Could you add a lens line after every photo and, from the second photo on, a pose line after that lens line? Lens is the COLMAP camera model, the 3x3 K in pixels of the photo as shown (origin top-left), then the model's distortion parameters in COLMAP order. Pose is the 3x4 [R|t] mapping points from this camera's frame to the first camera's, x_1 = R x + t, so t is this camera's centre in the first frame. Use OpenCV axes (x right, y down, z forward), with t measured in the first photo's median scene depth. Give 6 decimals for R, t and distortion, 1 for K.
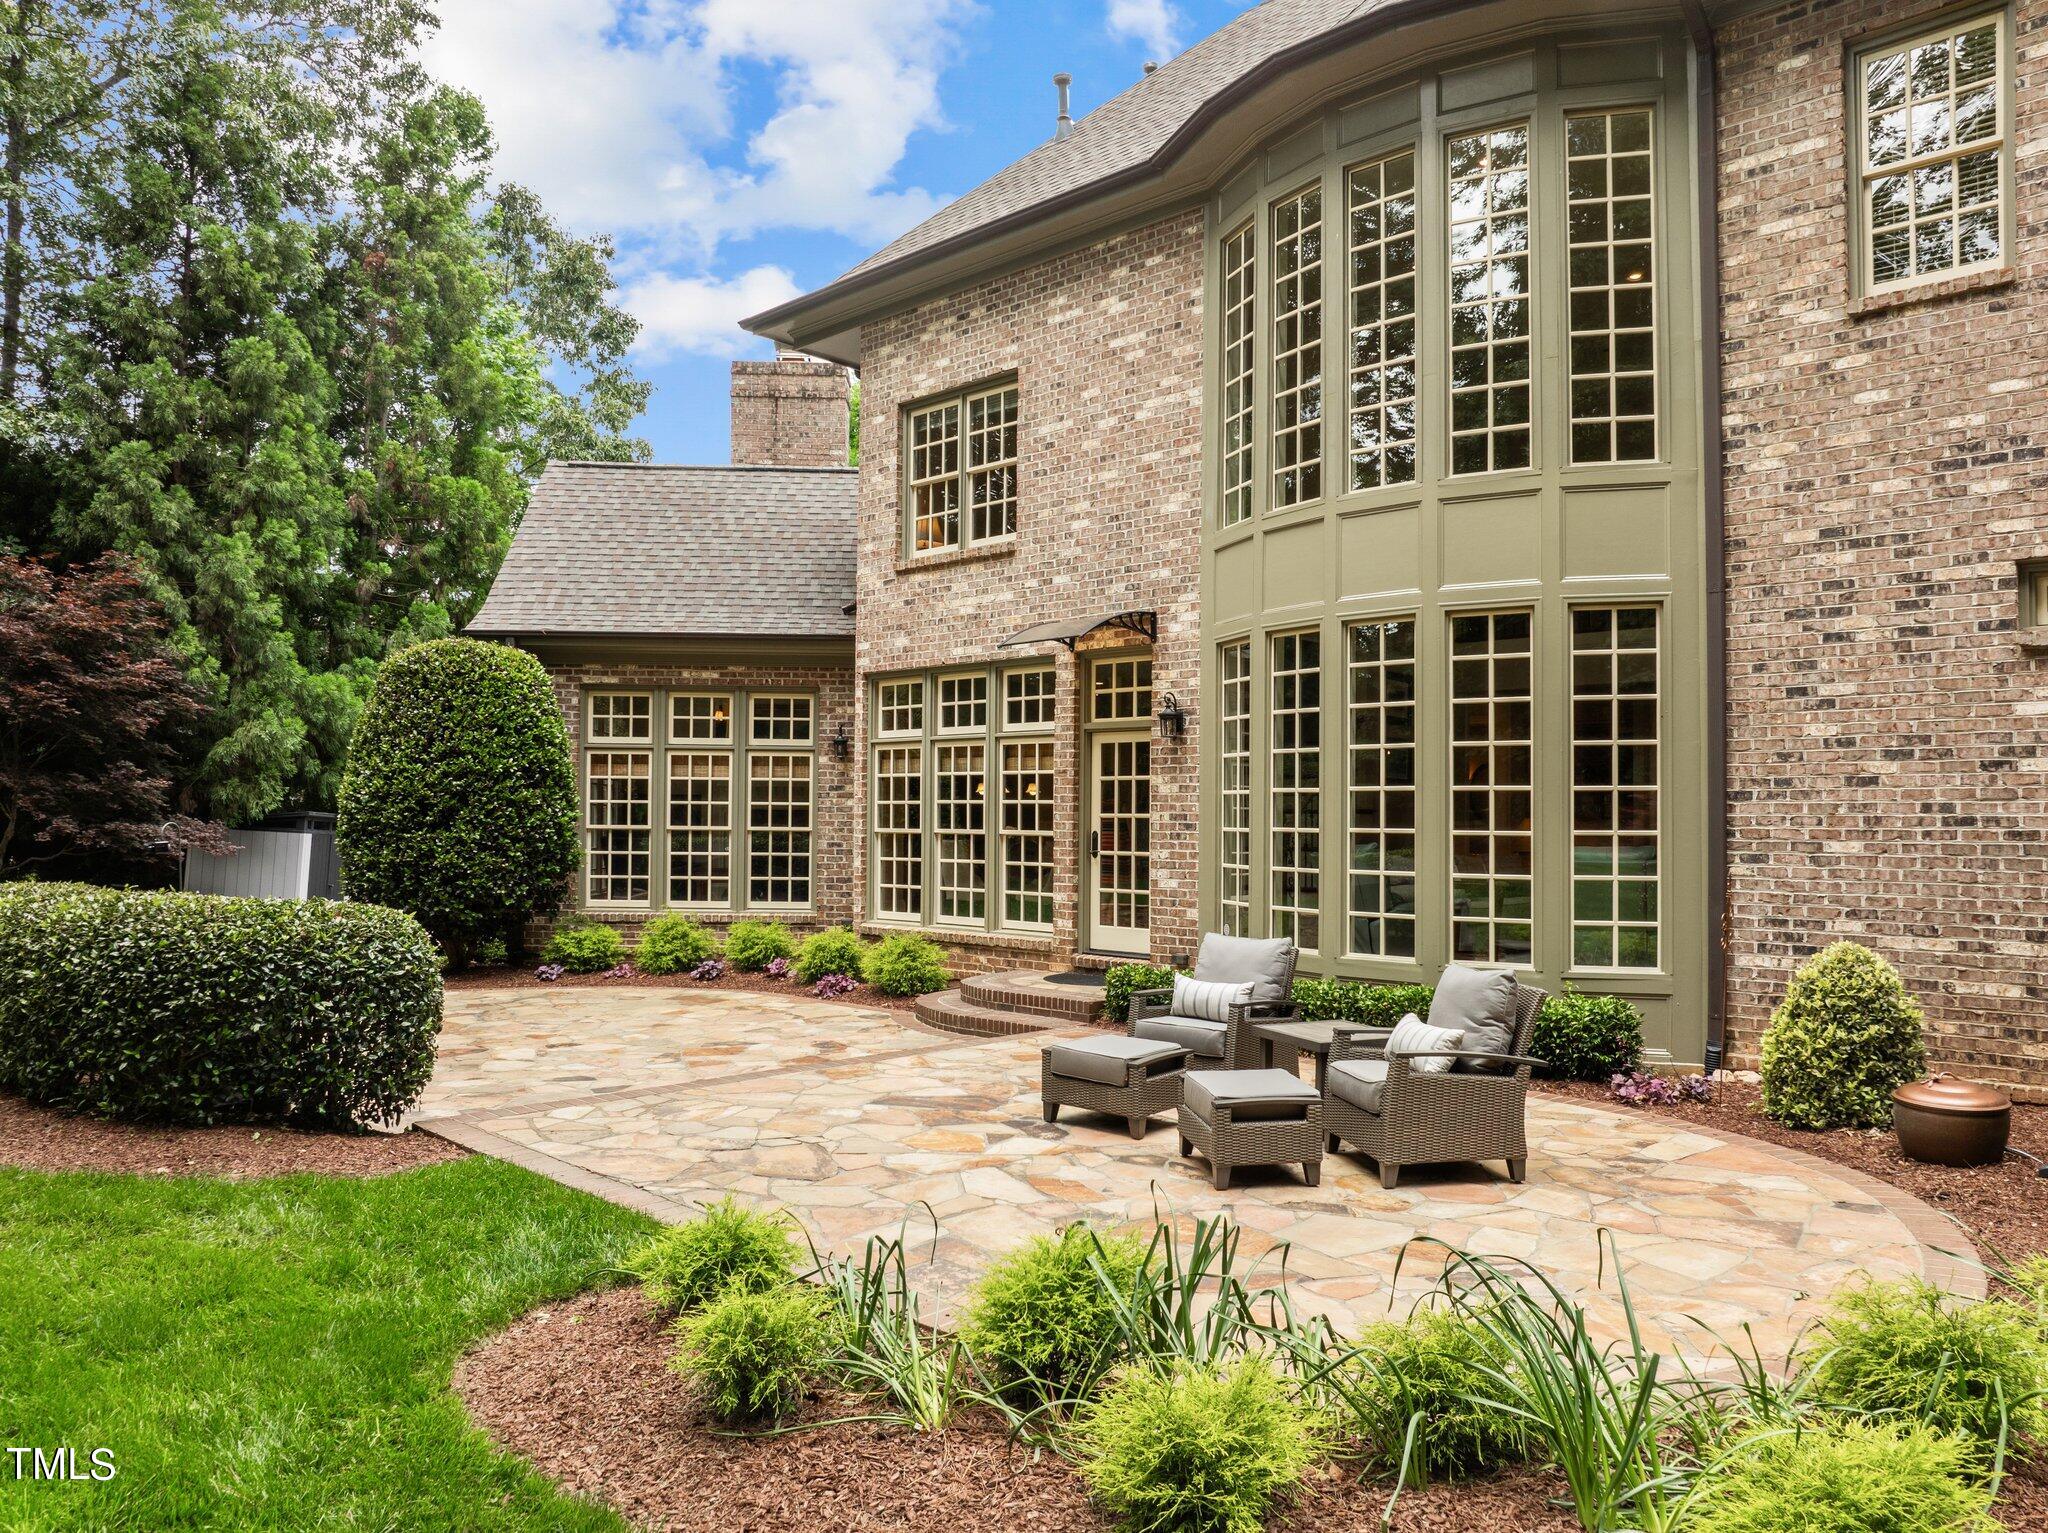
lens RADIAL K [[1456.4, 0, 1041.9], [0, 1456.4, 781.7], [0, 0, 1]] dist [-0.032239, -0.005151]
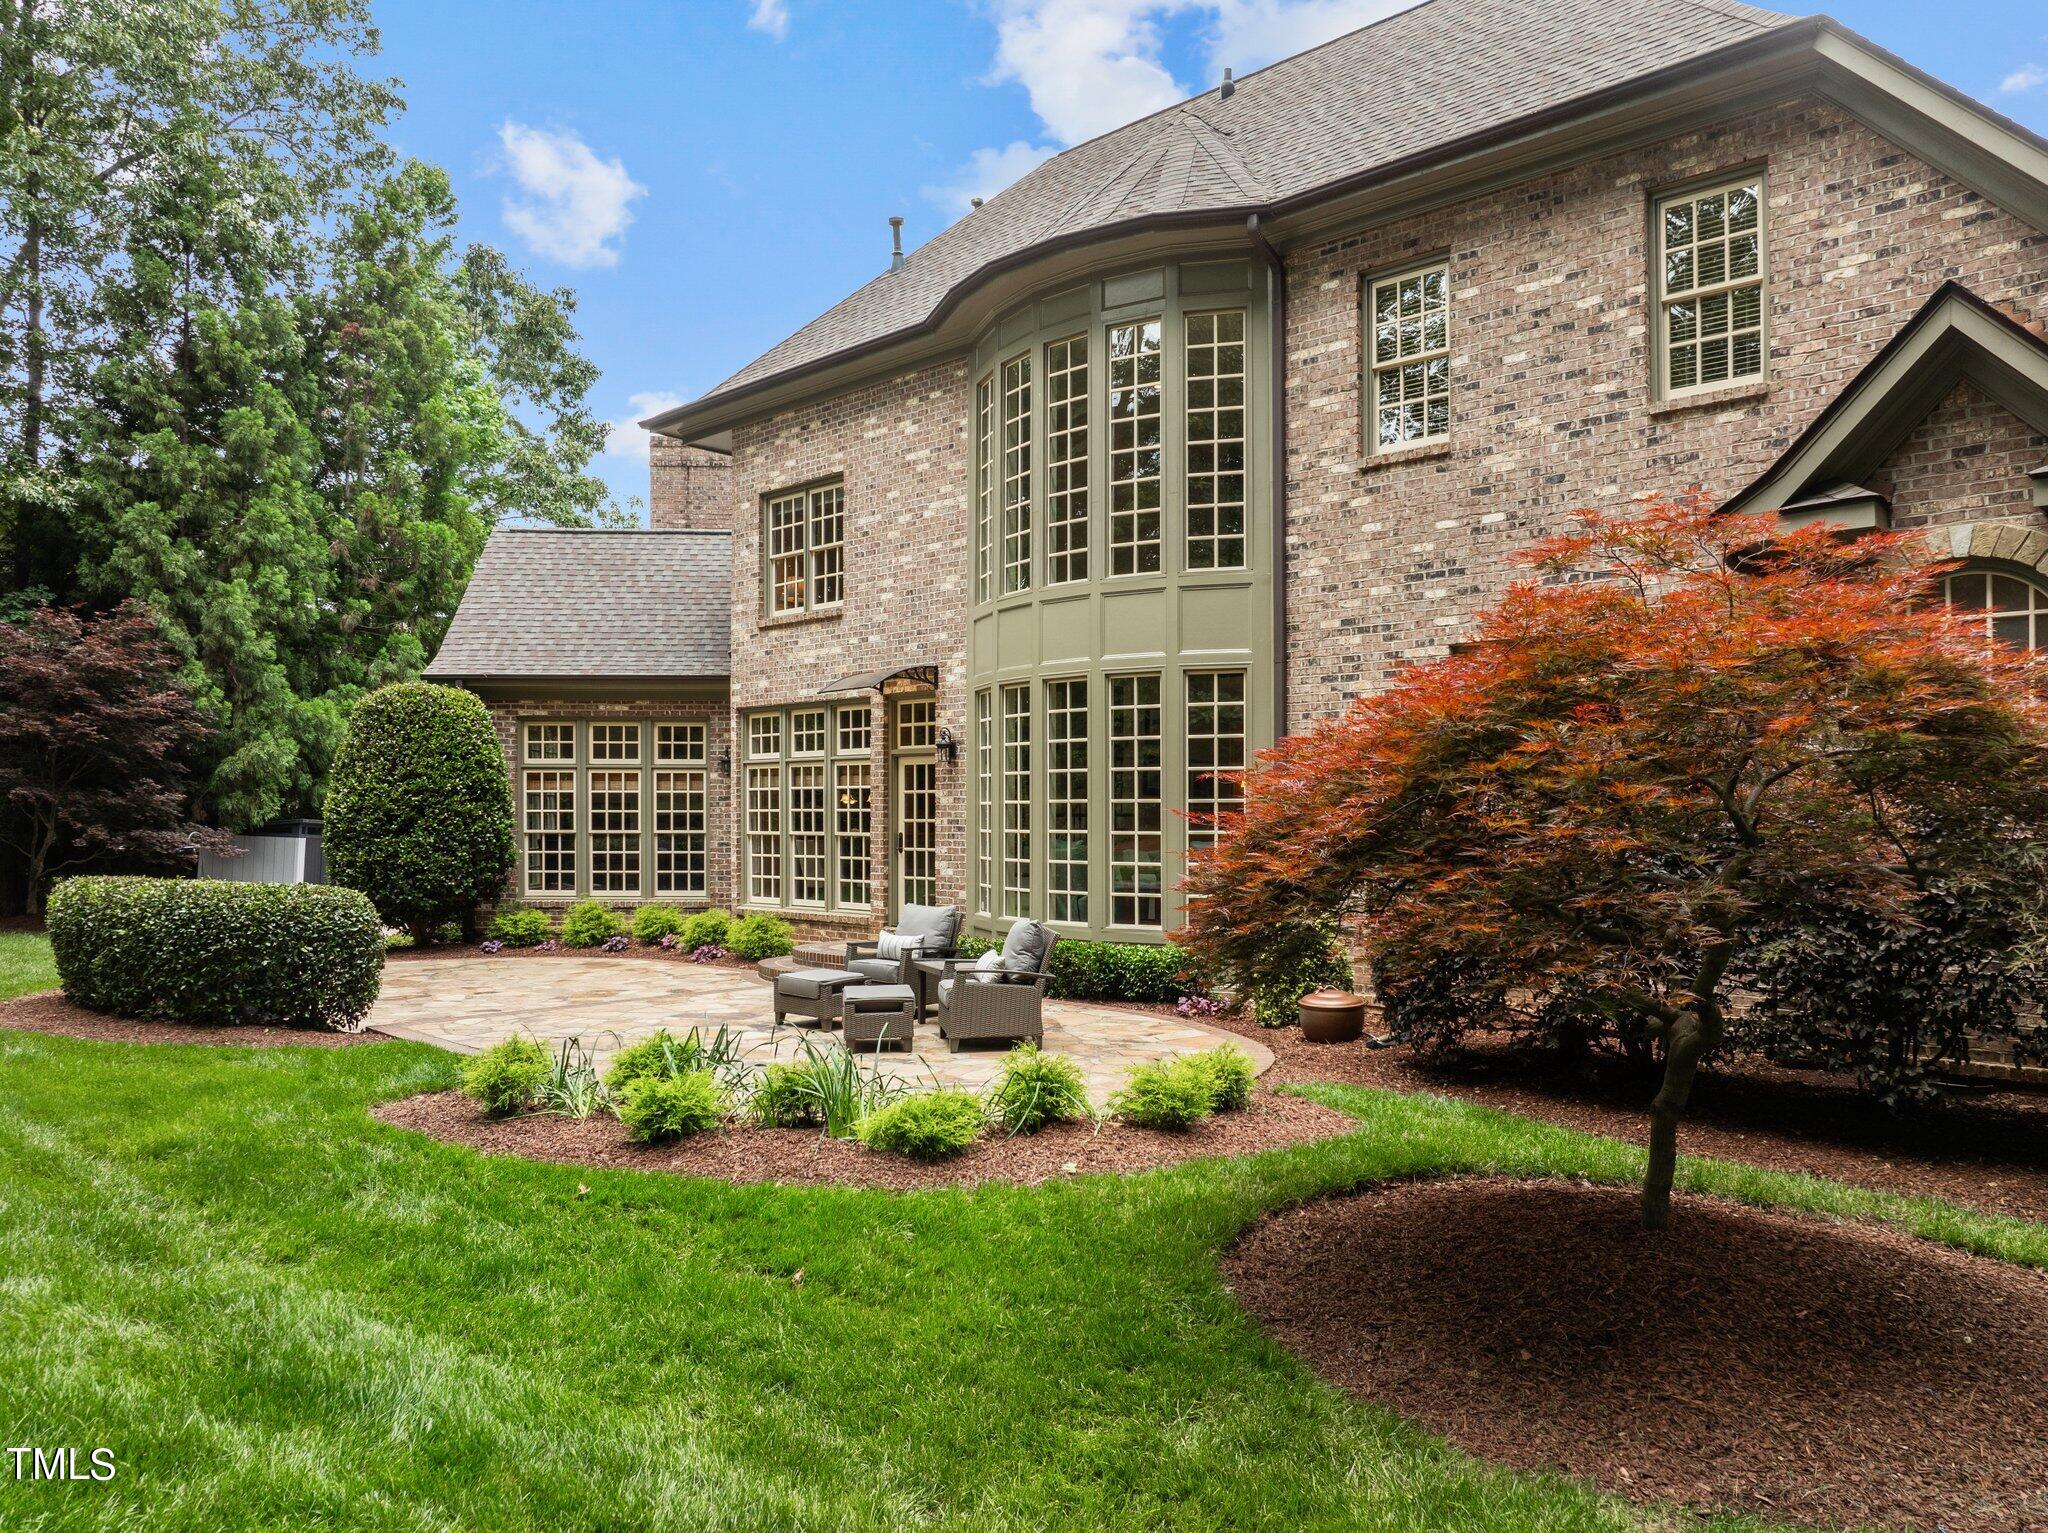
lens RADIAL K [[1470.1, 0, 1032.6], [0, 1470.1, 817.4], [0, 0, 1]] dist [-0.024127, -0.016051]
pose [[0.999930, -0.008166, -0.008599, 0.154604], [0.008399, 0.999587, 0.027476, -0.013715], [0.008371, -0.027546, 0.999585, -0.291216]]
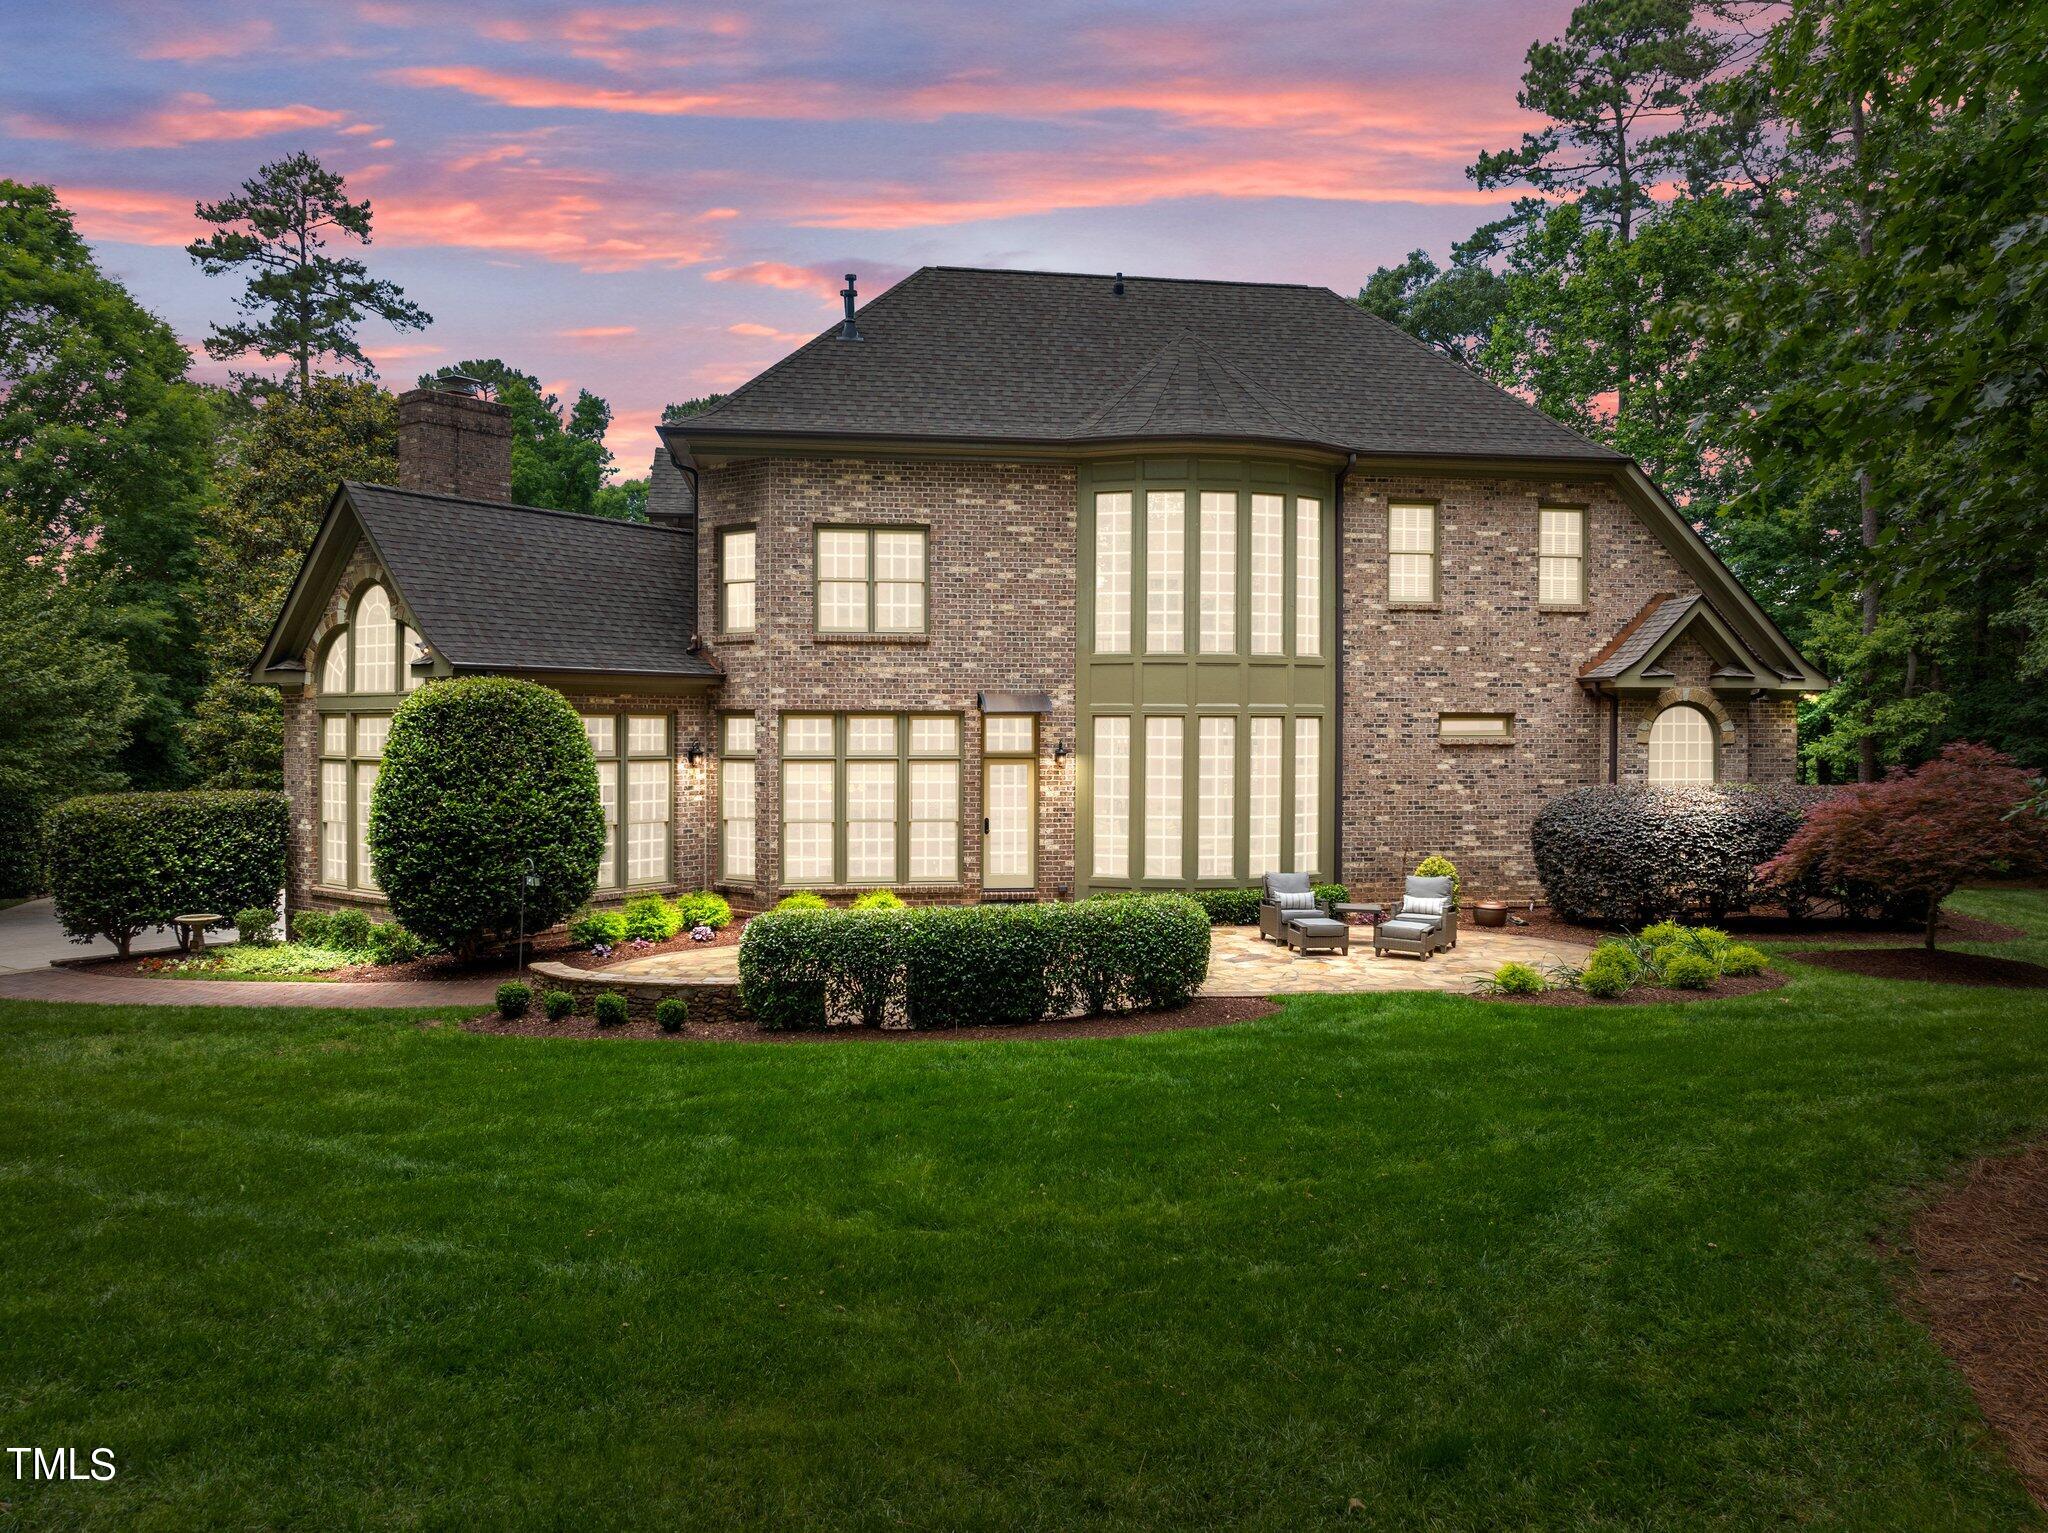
lens RADIAL K [[1407.0, 0, 1027.9], [0, 1407.0, 727.2], [0, 0, 1]] dist [0.002949, 0.000589]
pose [[0.615030, -0.008235, 0.788461, -1.120049], [-0.019602, 0.999477, 0.025730, -0.104556], [-0.788260, -0.031280, 0.614547, -0.021464]]
